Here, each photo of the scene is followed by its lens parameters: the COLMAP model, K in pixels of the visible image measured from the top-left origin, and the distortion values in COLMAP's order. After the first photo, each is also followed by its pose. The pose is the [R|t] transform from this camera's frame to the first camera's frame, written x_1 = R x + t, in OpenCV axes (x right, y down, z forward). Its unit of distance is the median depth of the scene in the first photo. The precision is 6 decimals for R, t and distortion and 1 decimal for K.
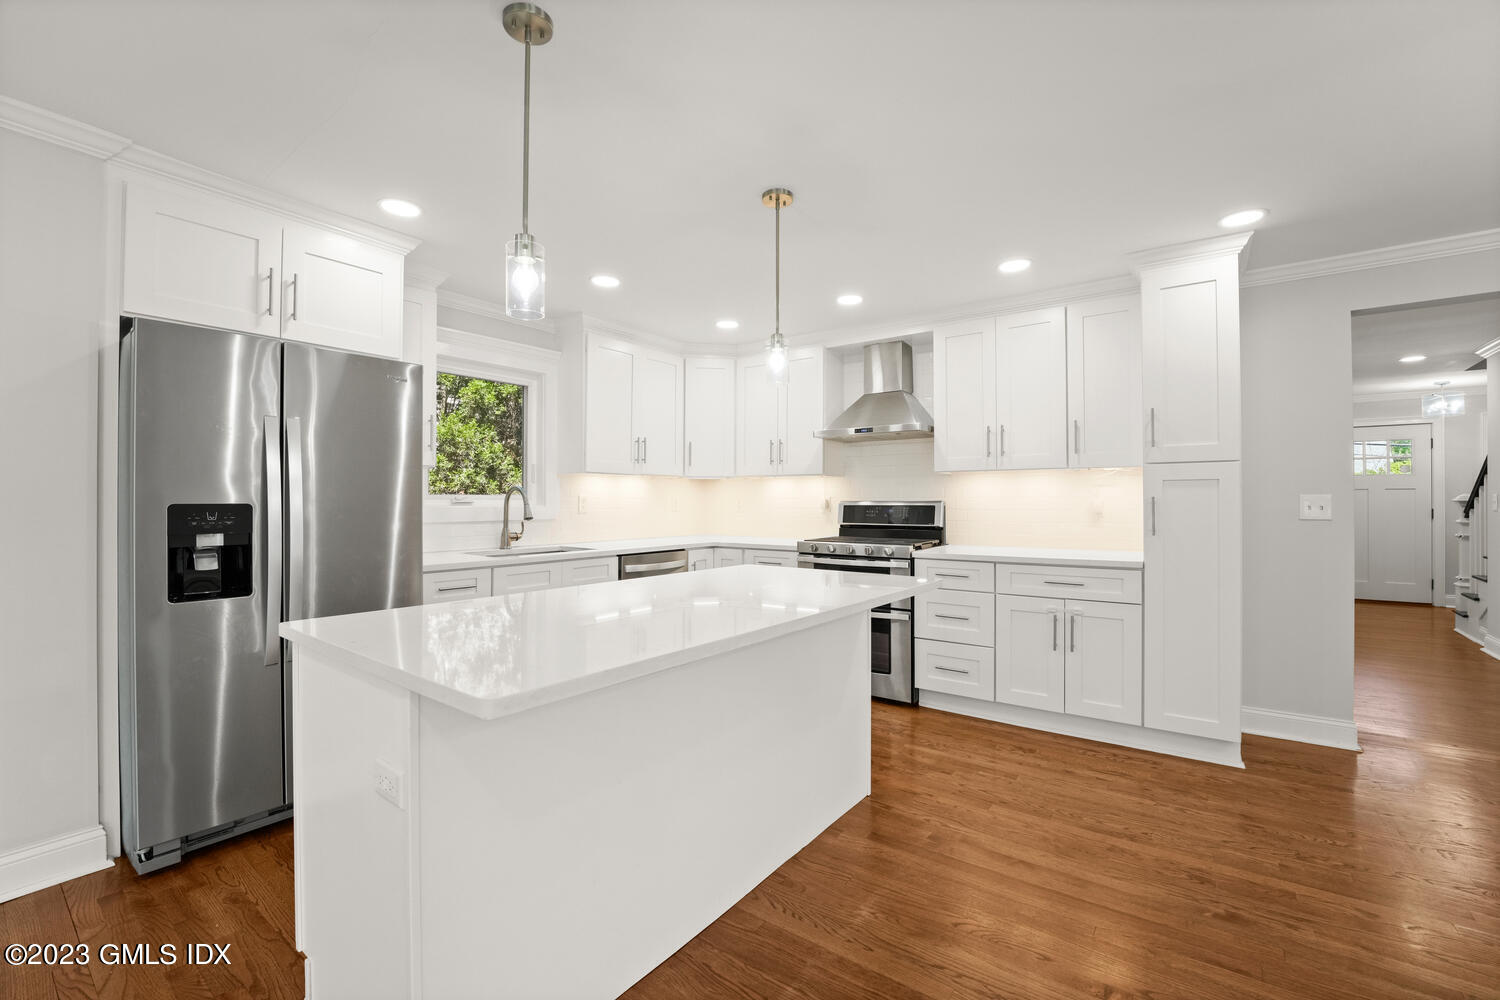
lens RADIAL K [[621.7, 0, 743.4], [0, 621.7, 498.5], [0, 0, 1]] dist [-0.022344, 0.000528]
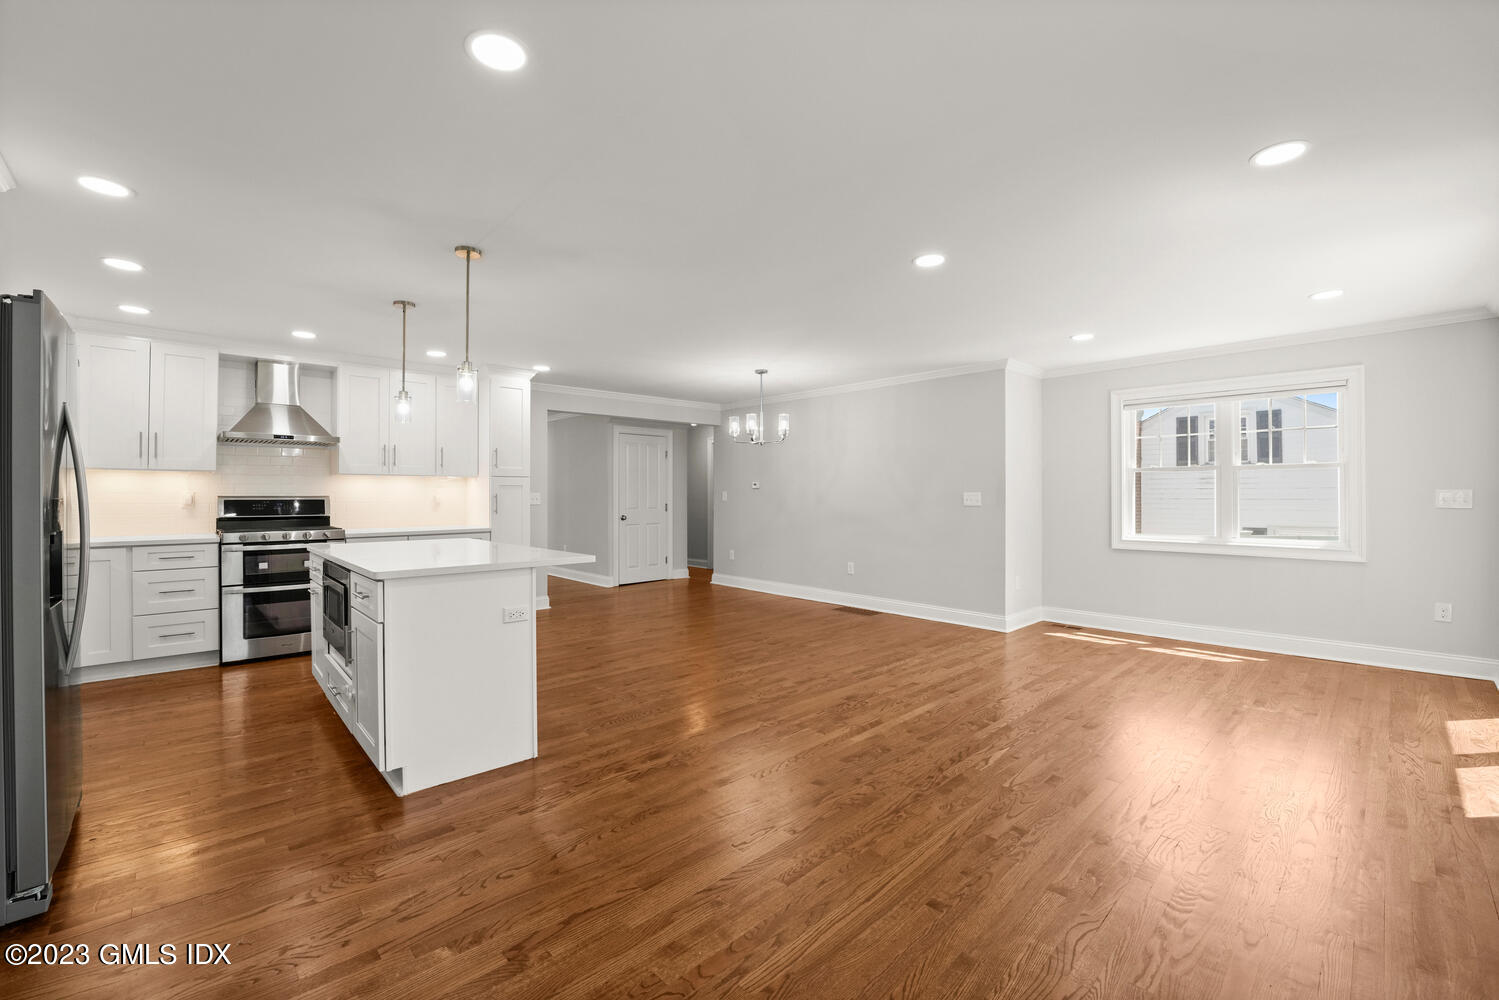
lens RADIAL K [[621.3, 0, 742.9], [0, 621.3, 498.5], [0, 0, 1]] dist [-0.022344, 0.000528]
pose [[0.187294, -0.004789, 0.982292, -0.832701], [-0.006351, 0.999961, 0.006086, -0.004012], [-0.982283, -0.007378, 0.187257, -0.092350]]
